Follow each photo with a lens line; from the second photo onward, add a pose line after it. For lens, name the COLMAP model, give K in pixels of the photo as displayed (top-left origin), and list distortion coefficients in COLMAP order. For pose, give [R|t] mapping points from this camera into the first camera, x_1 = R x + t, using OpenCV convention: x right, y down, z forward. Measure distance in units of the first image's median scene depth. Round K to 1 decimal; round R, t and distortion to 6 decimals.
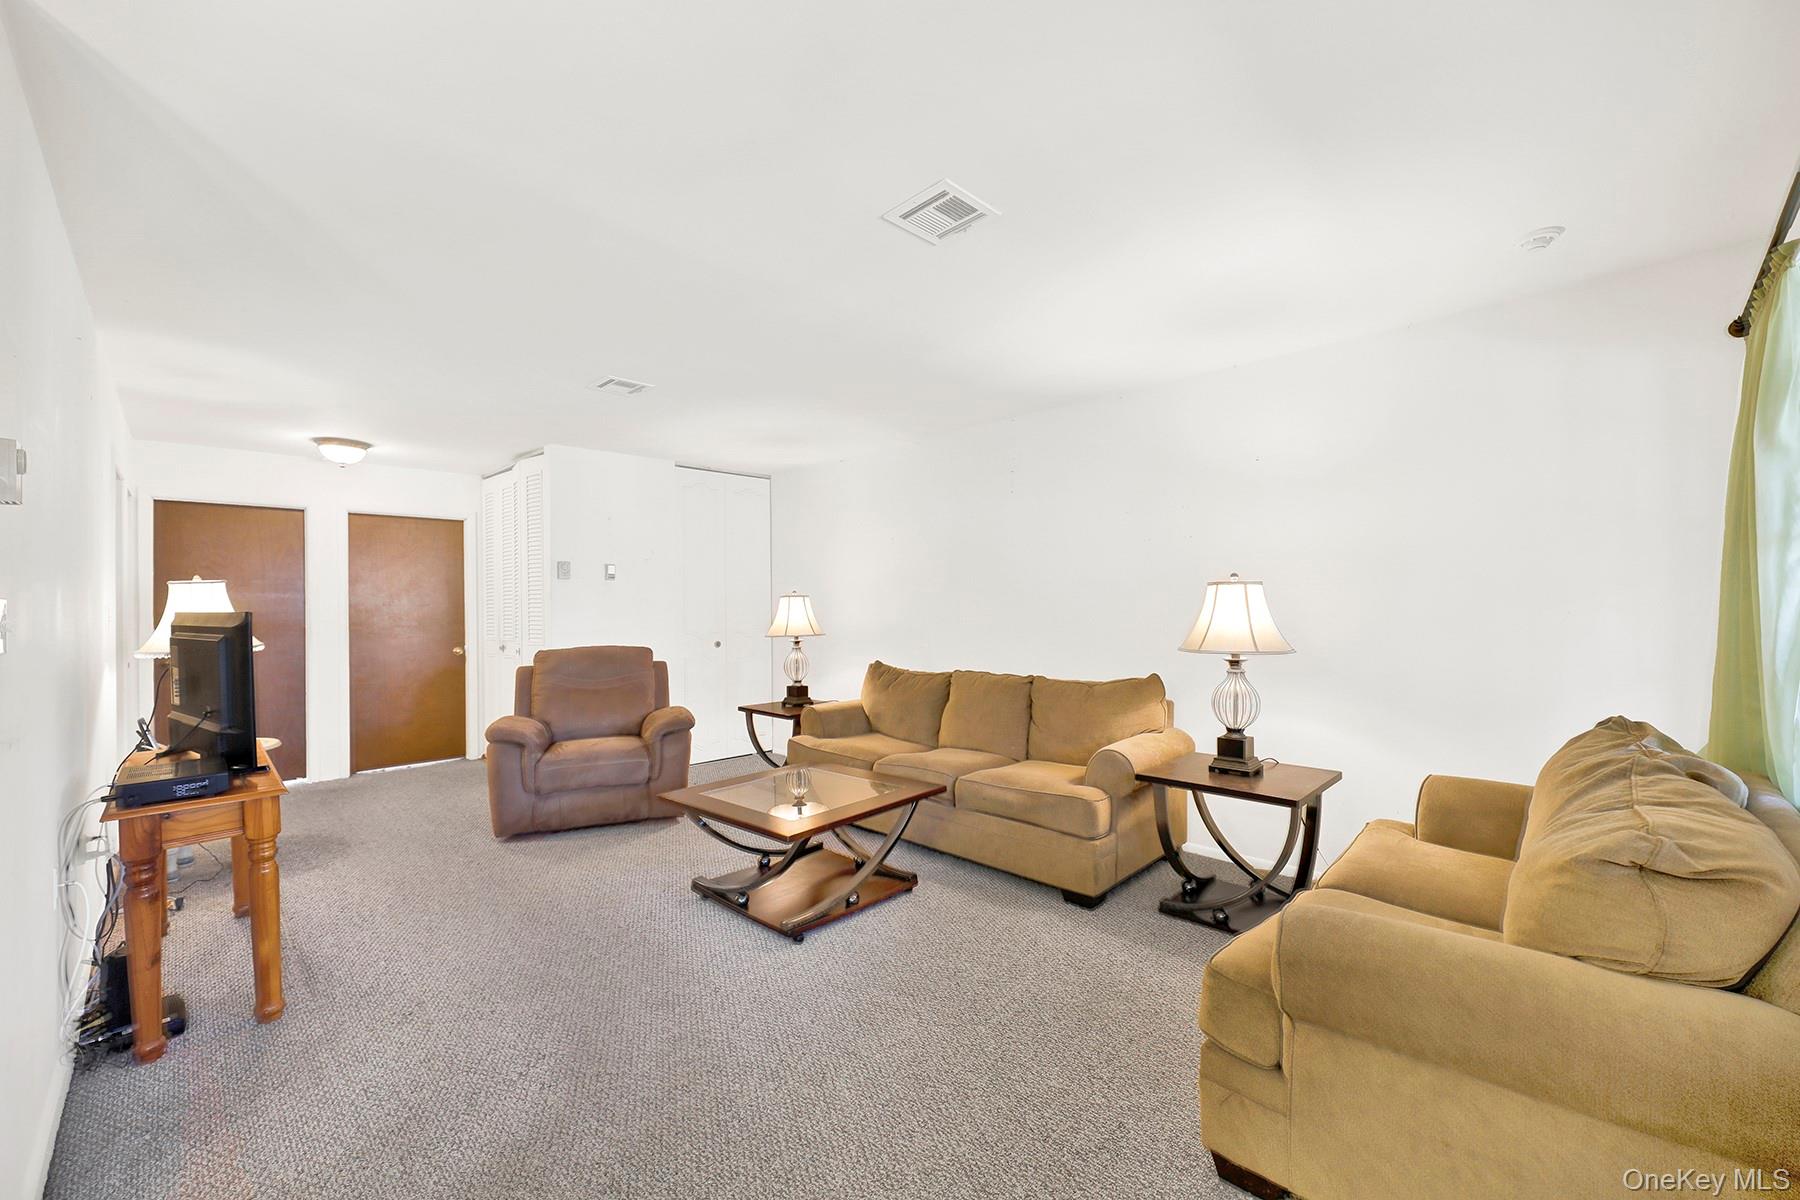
lens RADIAL K [[717.5, 0, 892.2], [0, 717.5, 602.3], [0, 0, 1]] dist [-0.000338, -0.004358]
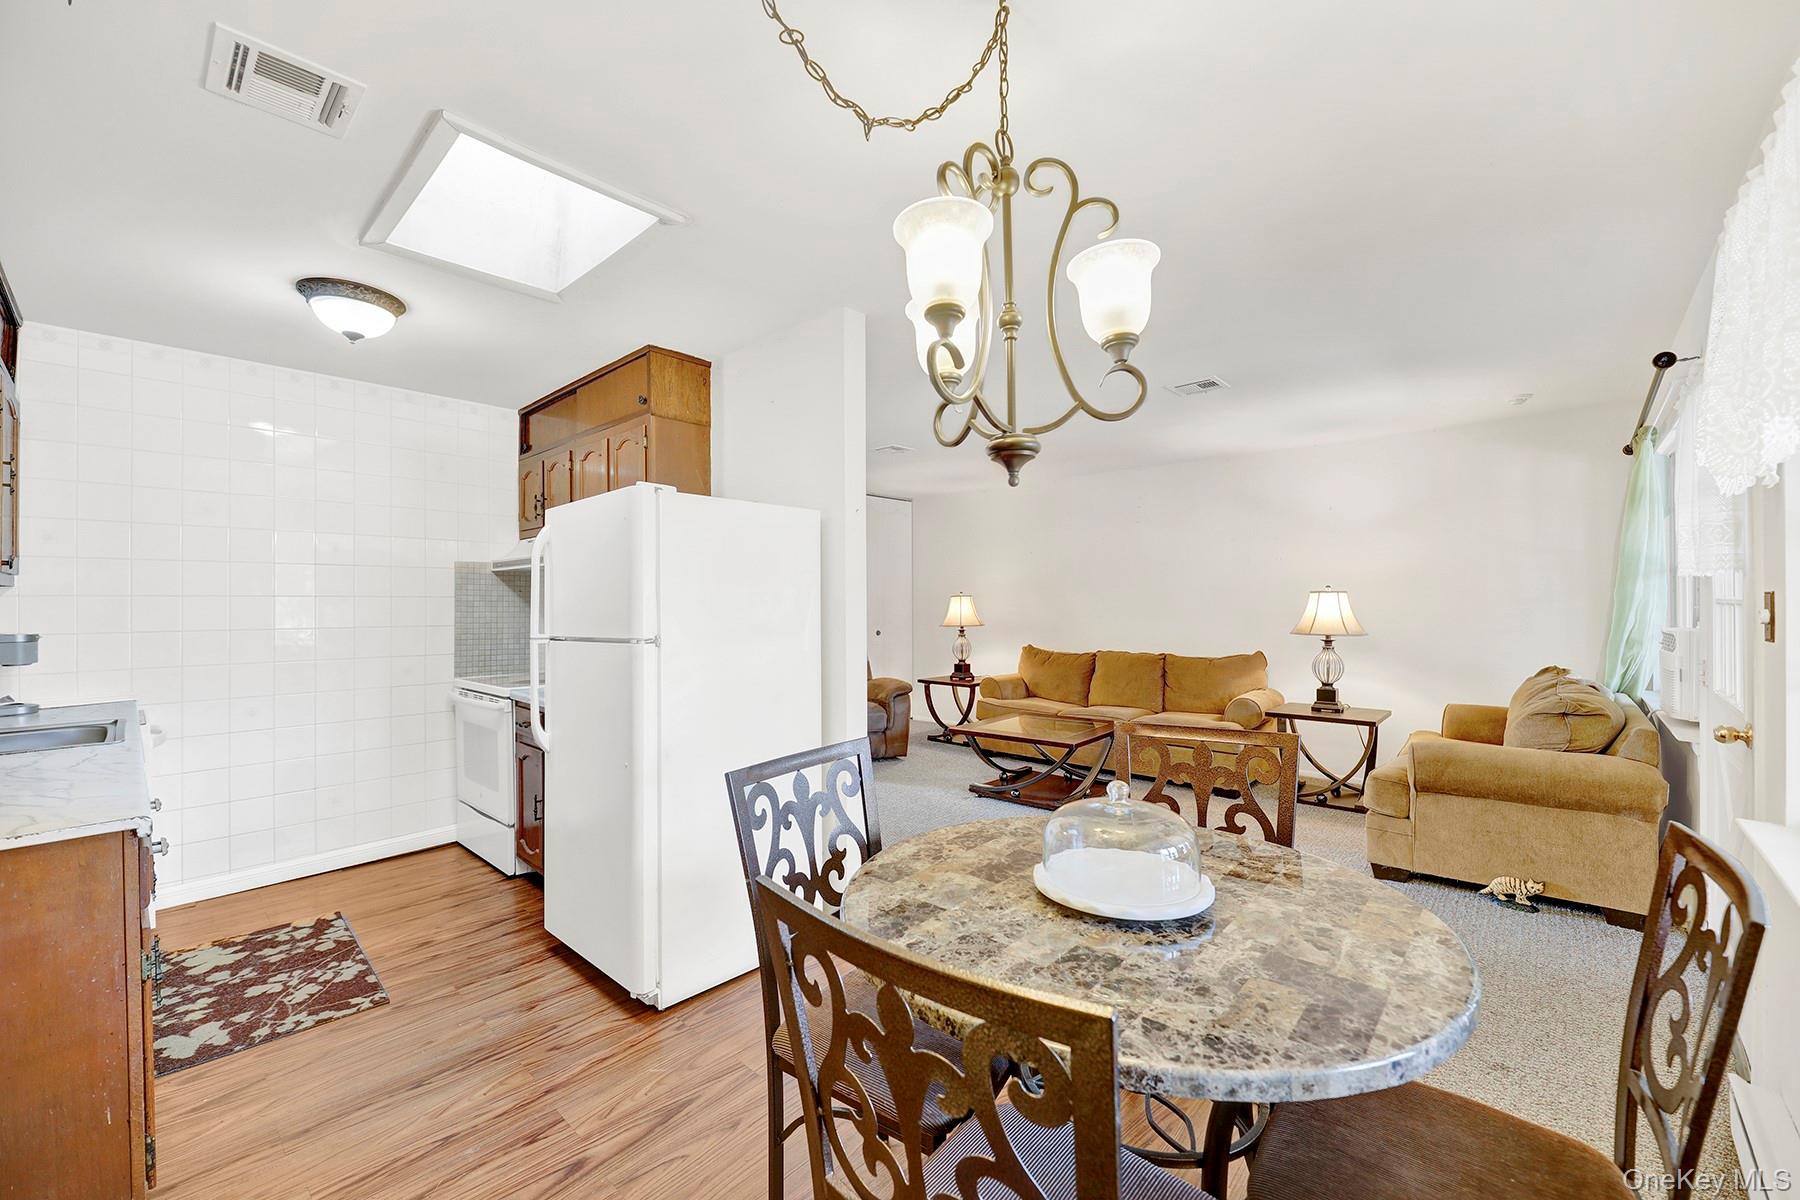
lens RADIAL K [[717.5, 0, 892.2], [0, 717.5, 602.3], [0, 0, 1]] dist [-0.000338, -0.004358]
pose [[0.999065, 0.007211, 0.042621, -0.399116], [-0.007392, 0.999964, 0.004096, -0.001624], [-0.042590, -0.004407, 0.999083, -0.393083]]
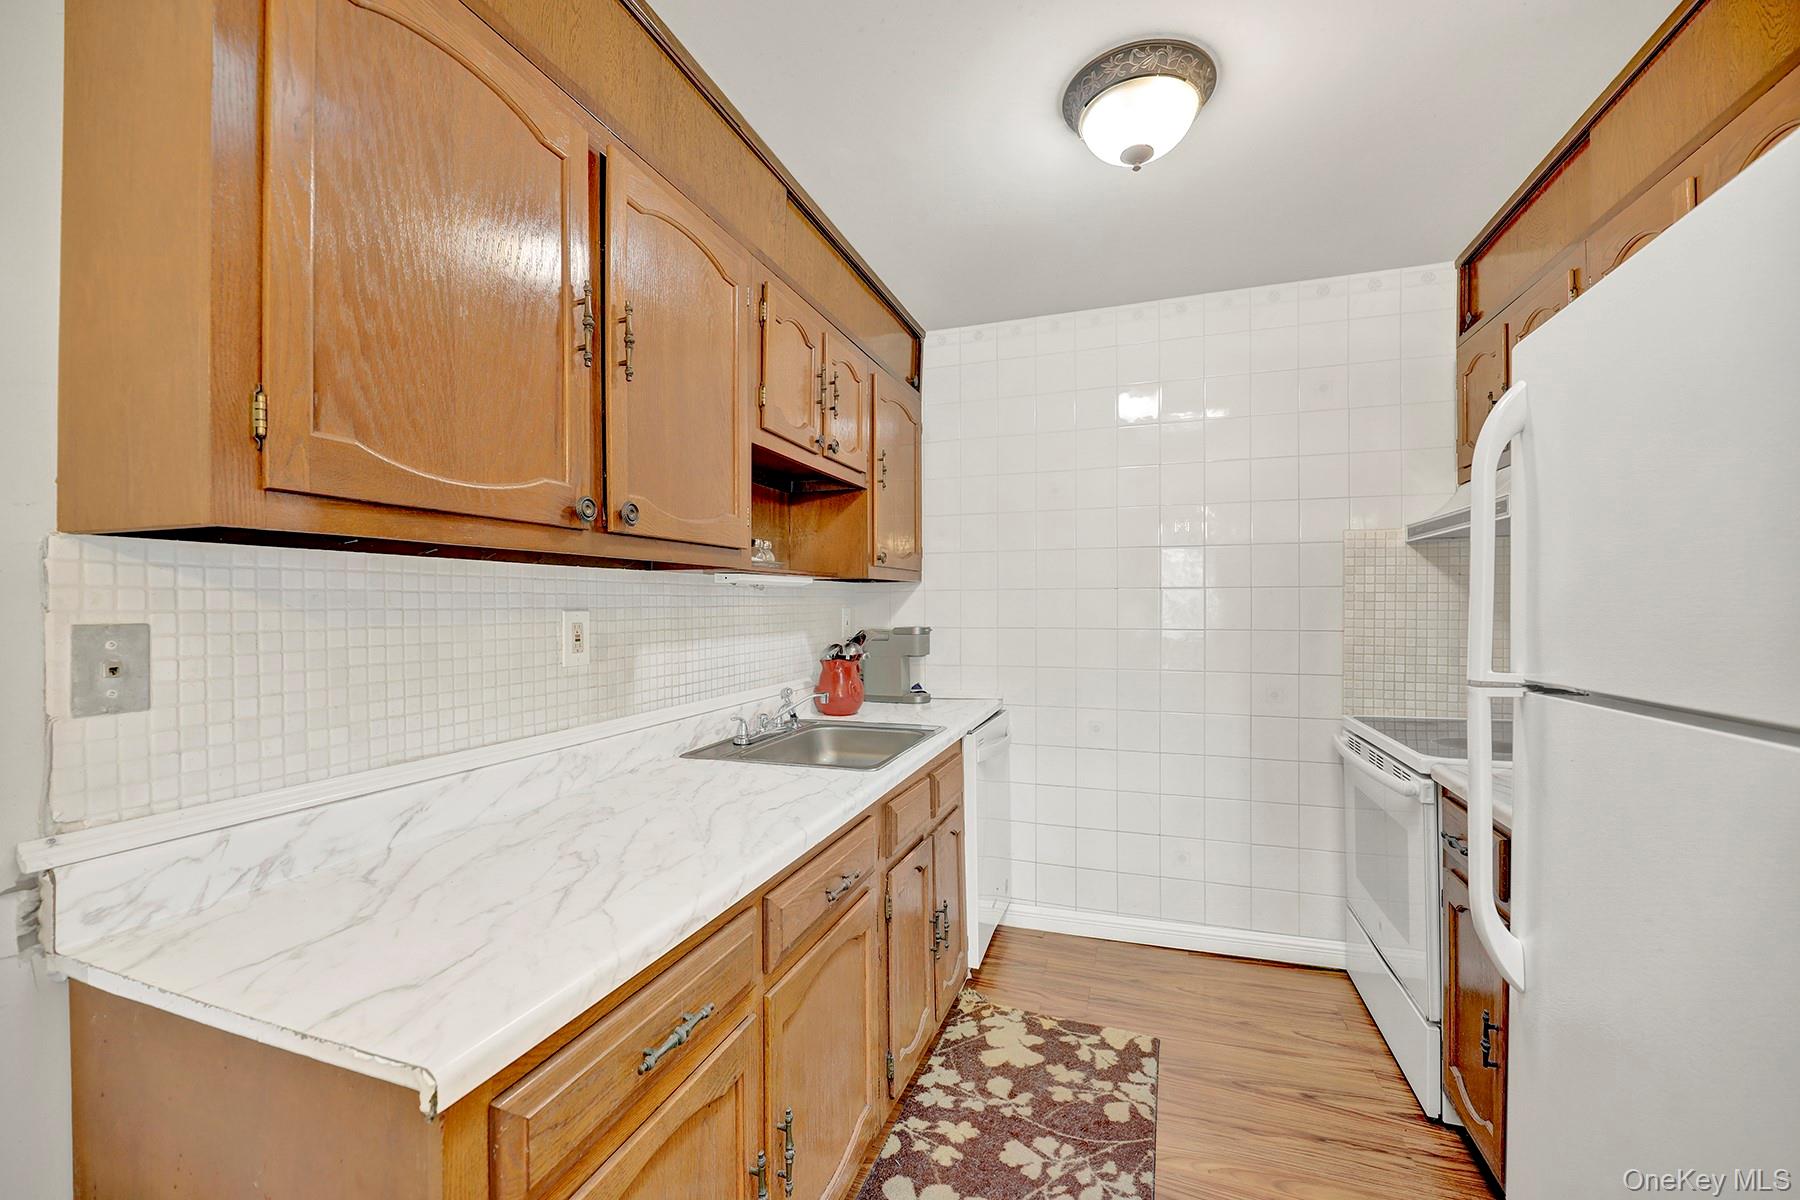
lens RADIAL K [[717.5, 0, 892.2], [0, 717.5, 602.3], [0, 0, 1]] dist [-0.000338, -0.004358]
pose [[0.434774, 0.009056, -0.900494, -0.562835], [0.004611, 0.999914, 0.012282, 0.003785], [0.900528, -0.009492, 0.434694, -0.015176]]
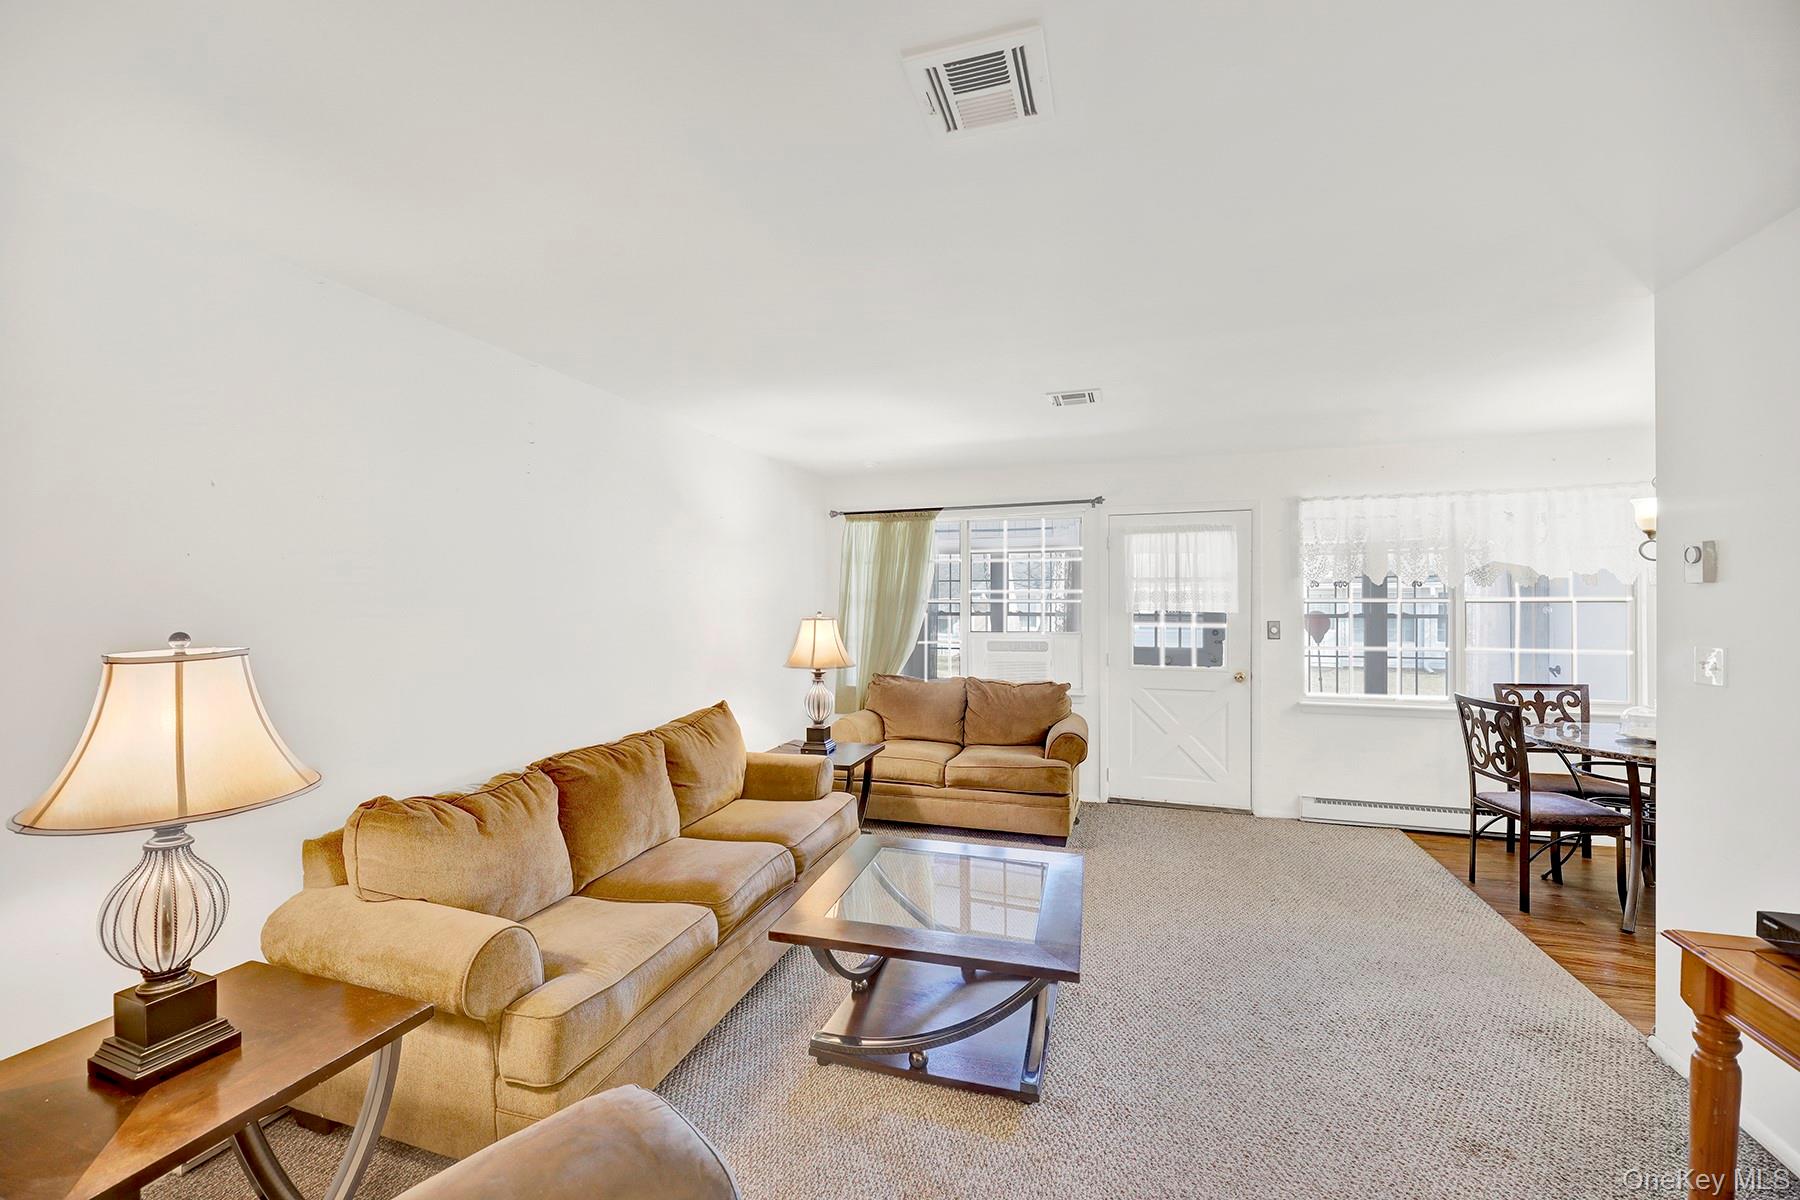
lens RADIAL K [[717.5, 0, 892.2], [0, 717.5, 602.3], [0, 0, 1]] dist [-0.000338, -0.004358]
pose [[-0.457720, 0.013878, 0.888988, -0.618351], [0.004395, 0.999901, -0.013347, -0.028871], [-0.889086, -0.002202, -0.457736, 1.110132]]
